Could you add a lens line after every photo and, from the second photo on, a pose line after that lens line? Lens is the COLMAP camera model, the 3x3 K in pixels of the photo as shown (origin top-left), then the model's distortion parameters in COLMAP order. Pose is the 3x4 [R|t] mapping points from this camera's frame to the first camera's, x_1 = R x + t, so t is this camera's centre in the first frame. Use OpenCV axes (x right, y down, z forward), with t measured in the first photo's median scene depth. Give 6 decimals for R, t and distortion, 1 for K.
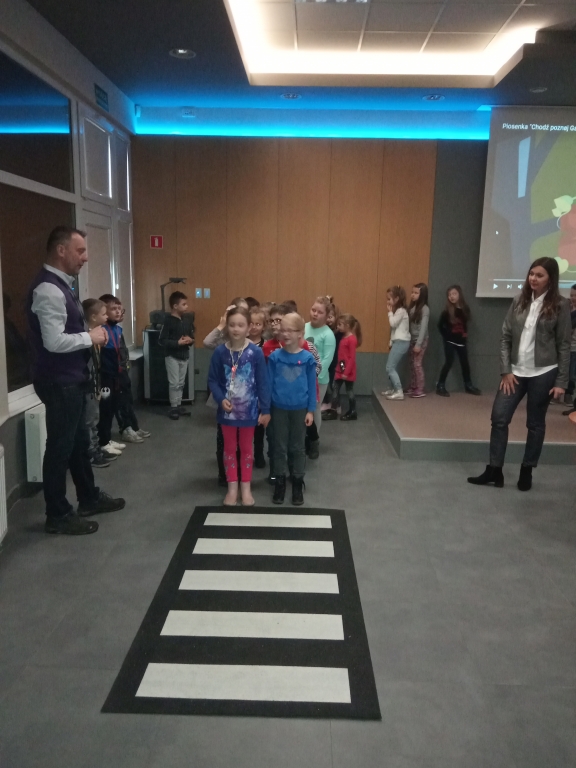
lens RADIAL K [[632.7, 0, 288.0], [0, 632.7, 384.0], [0, 0, 1]] dist [0.002845, -0.001512]
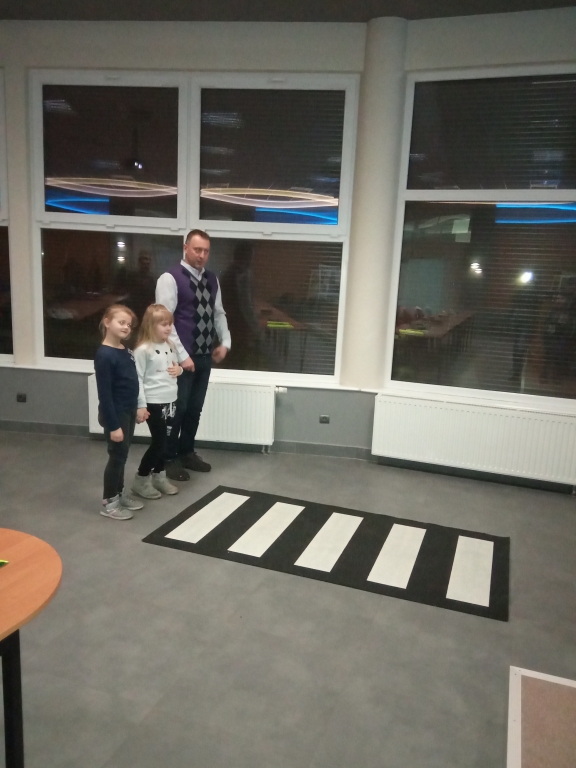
lens RADIAL K [[632.7, 0, 288.0], [0, 632.7, 384.0], [0, 0, 1]] dist [0.002845, -0.001512]
pose [[-0.313391, 0.147580, -0.938087, 0.801811], [-0.221312, 0.949299, 0.223279, -0.212485], [0.923476, 0.277583, -0.264840, 1.229802]]
